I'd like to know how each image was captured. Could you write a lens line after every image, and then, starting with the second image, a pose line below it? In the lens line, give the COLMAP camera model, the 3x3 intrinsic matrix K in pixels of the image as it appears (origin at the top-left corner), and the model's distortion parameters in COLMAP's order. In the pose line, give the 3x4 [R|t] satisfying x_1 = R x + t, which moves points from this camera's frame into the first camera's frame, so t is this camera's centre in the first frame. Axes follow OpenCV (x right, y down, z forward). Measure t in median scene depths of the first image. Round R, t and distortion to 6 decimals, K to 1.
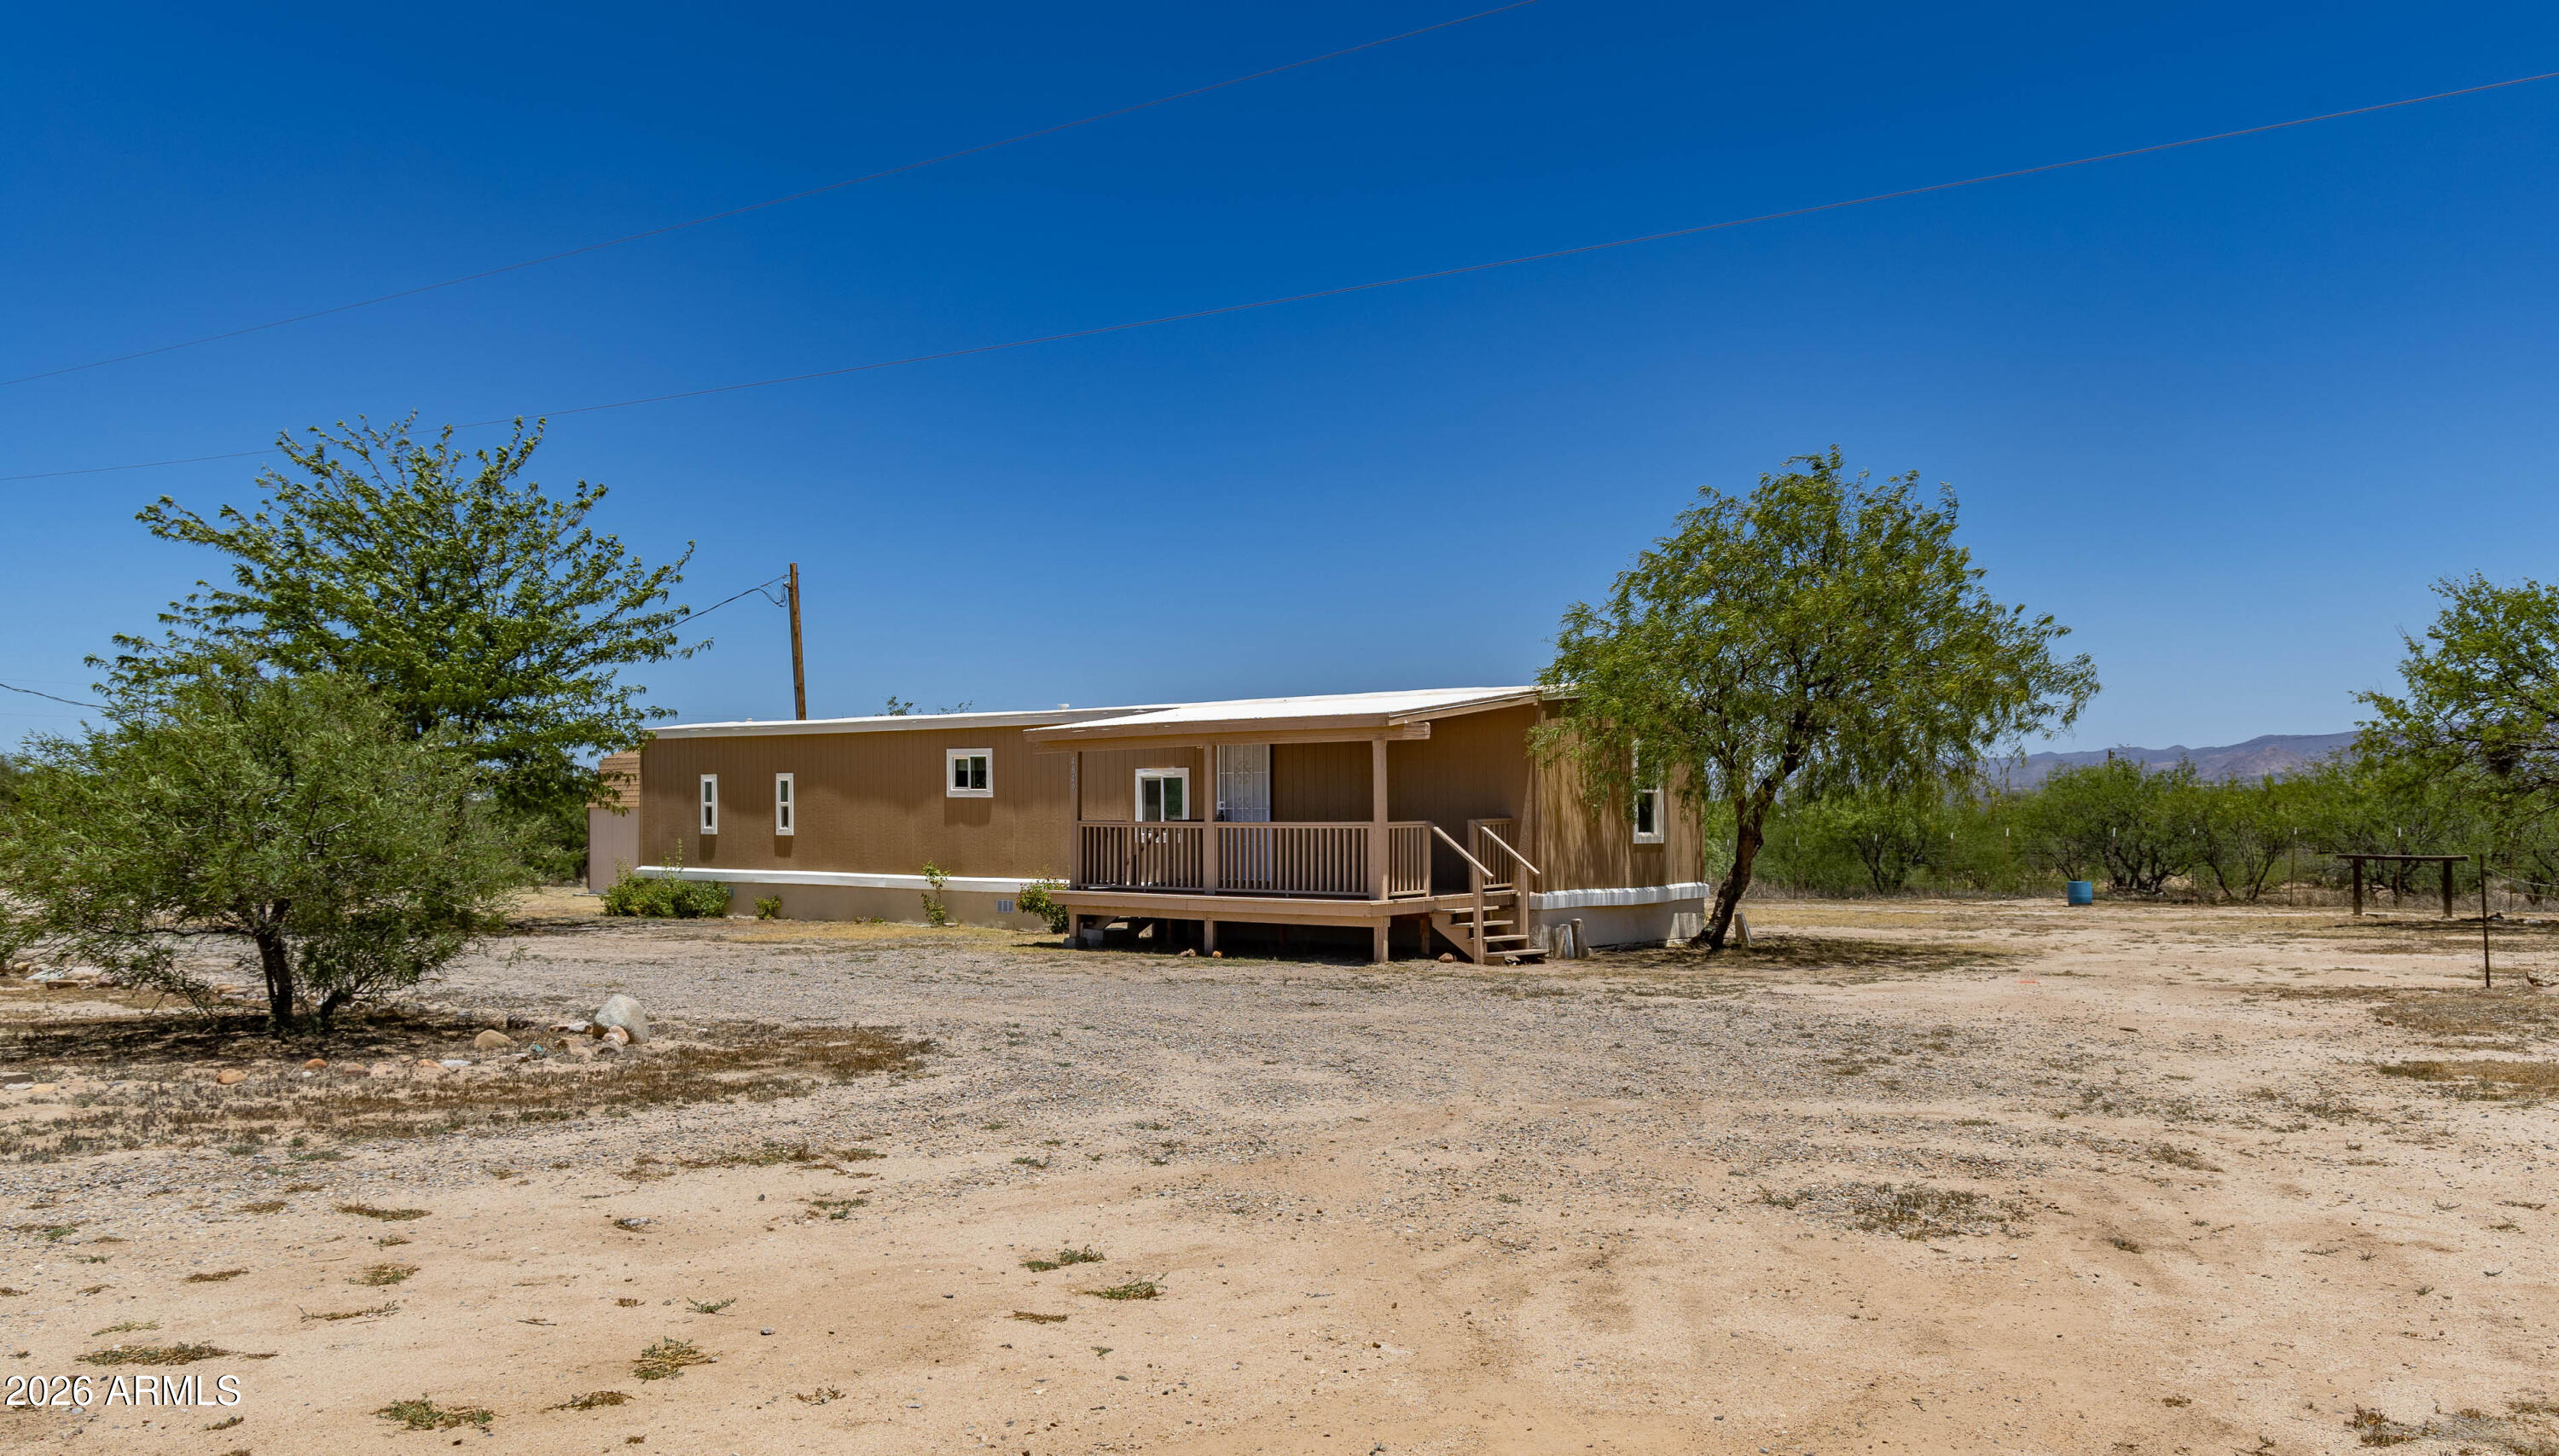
lens RADIAL K [[2098.0, 0, 1279.5], [0, 2098.0, 728.0], [0, 0, 1]] dist [0.001023, -0.000053]
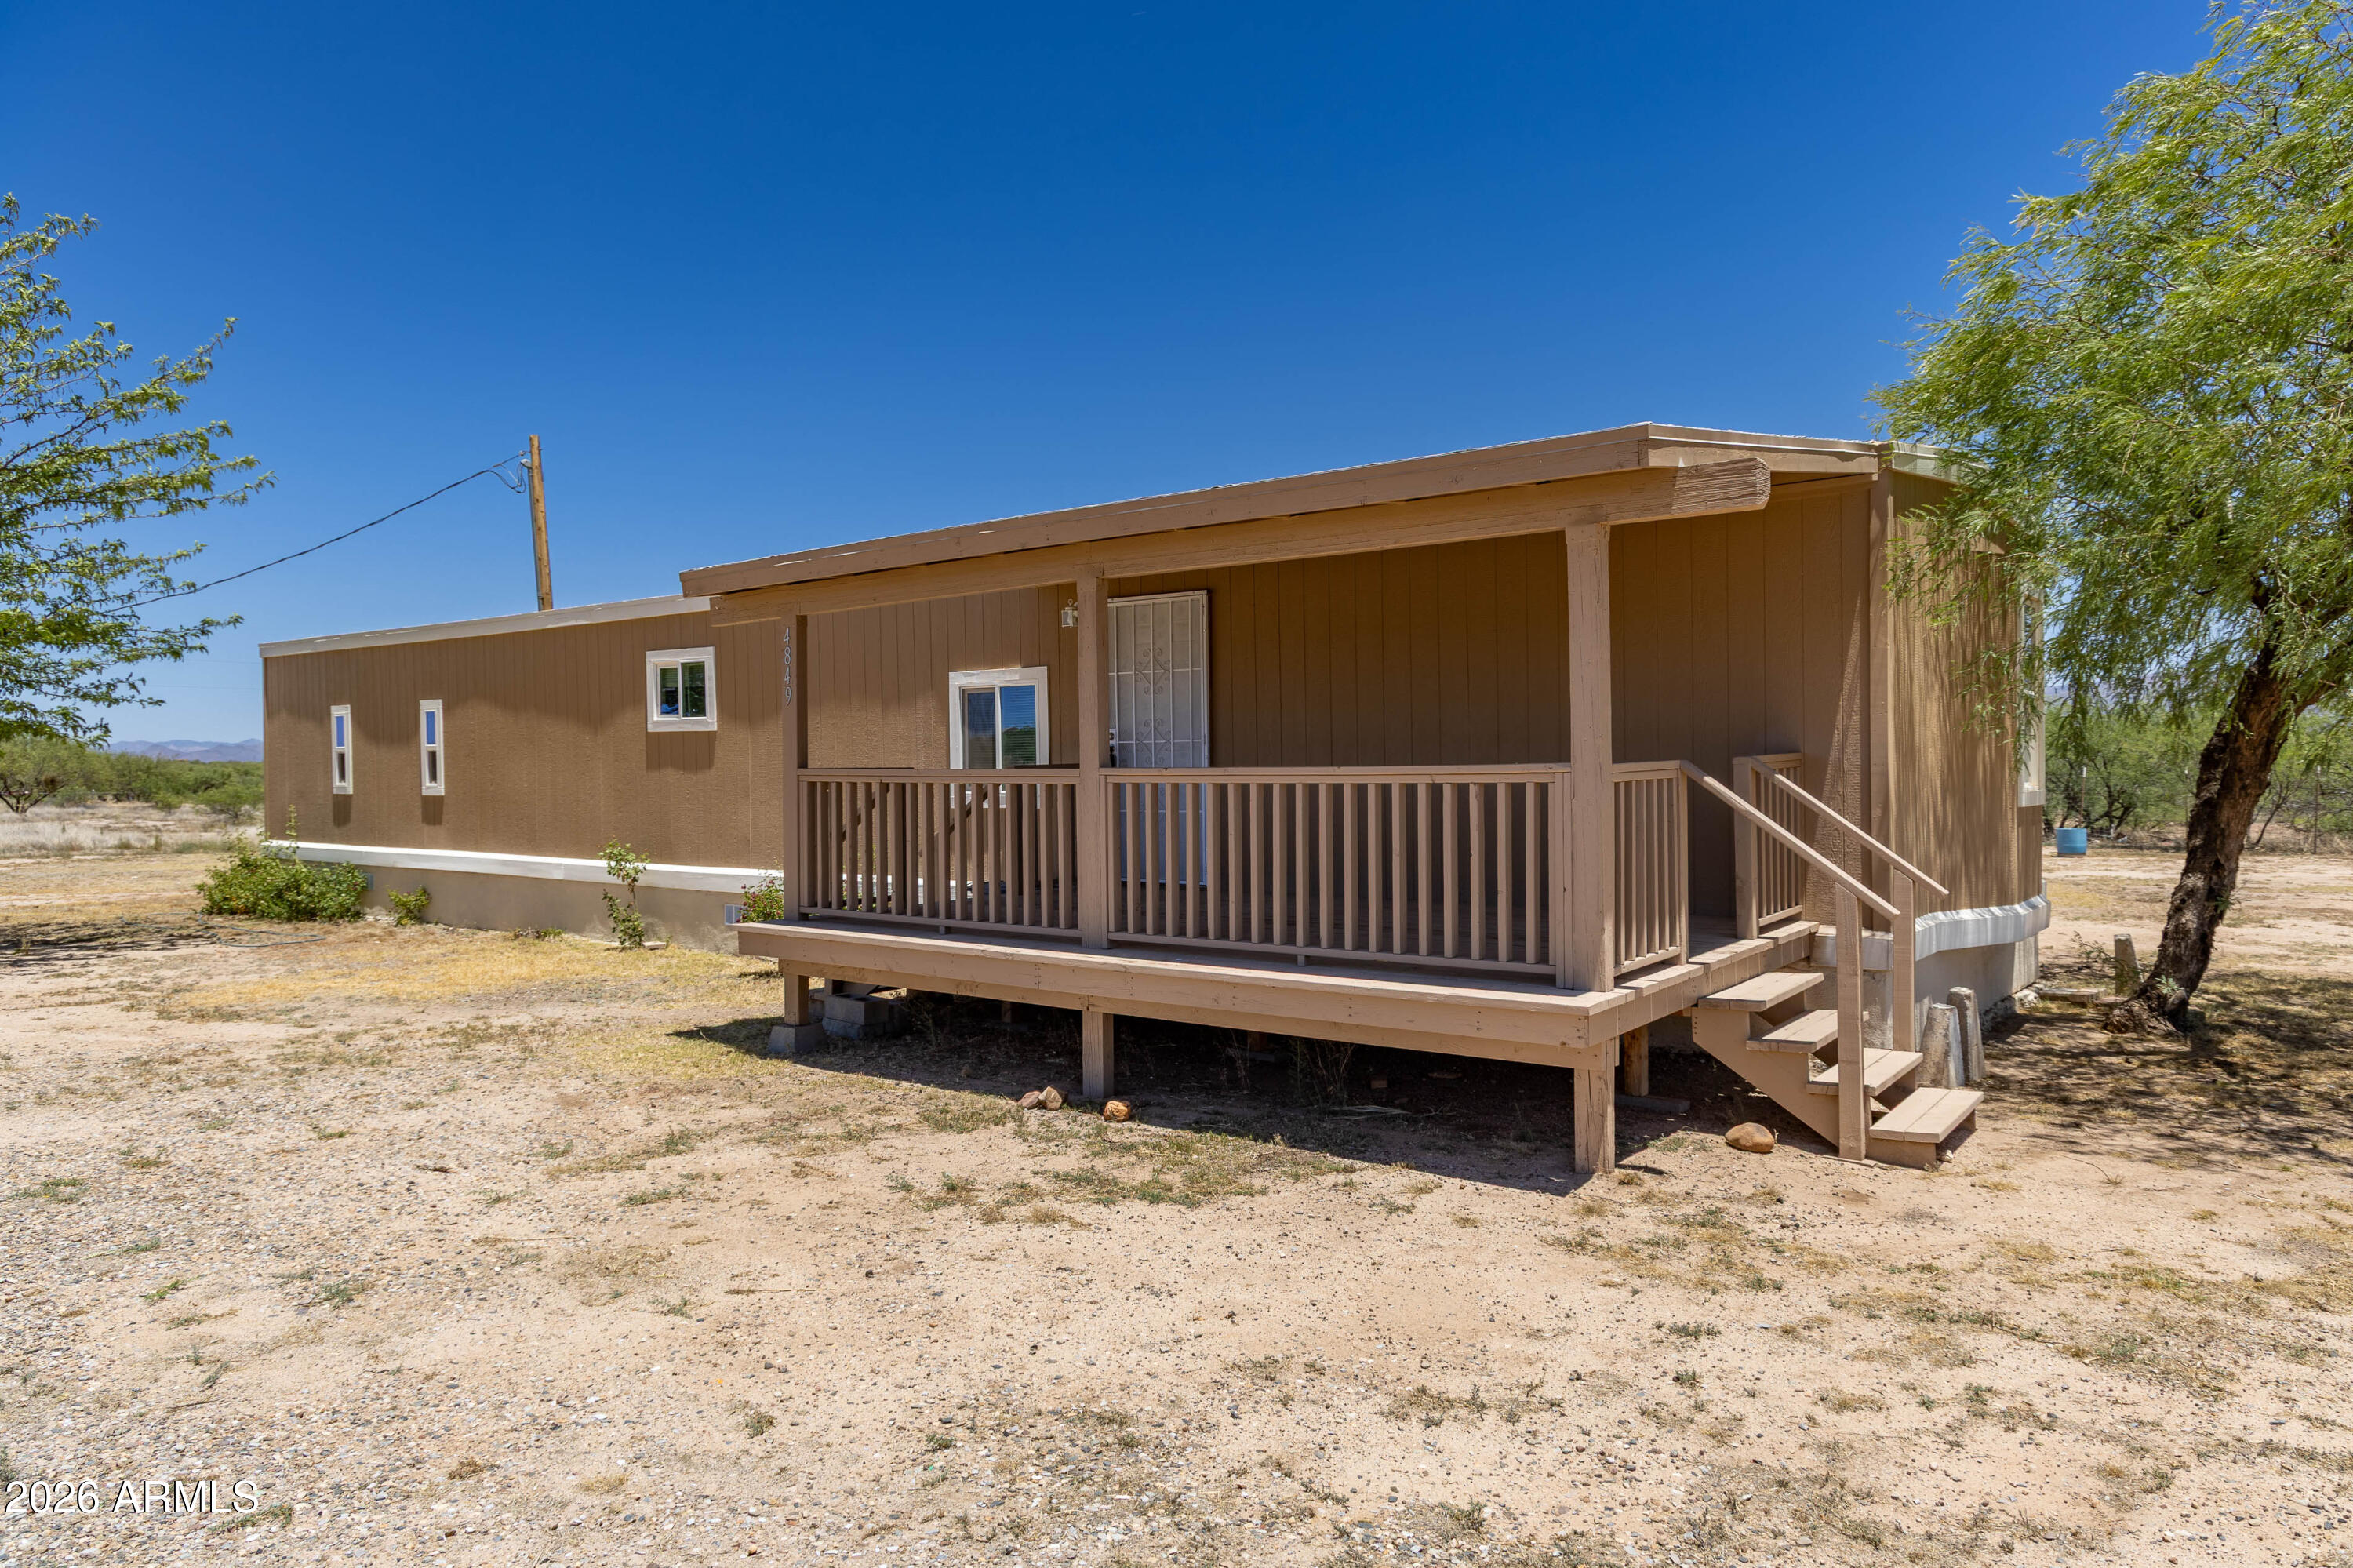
lens RADIAL K [[1627.2, 0, 1176.5], [0, 1627.2, 784.0], [0, 0, 1]] dist [-0.000977, -0.000303]
pose [[0.999540, -0.009282, 0.028859, -0.022342], [0.007692, 0.998472, 0.054715, 0.026101], [-0.029323, -0.054468, 0.998085, 0.582339]]
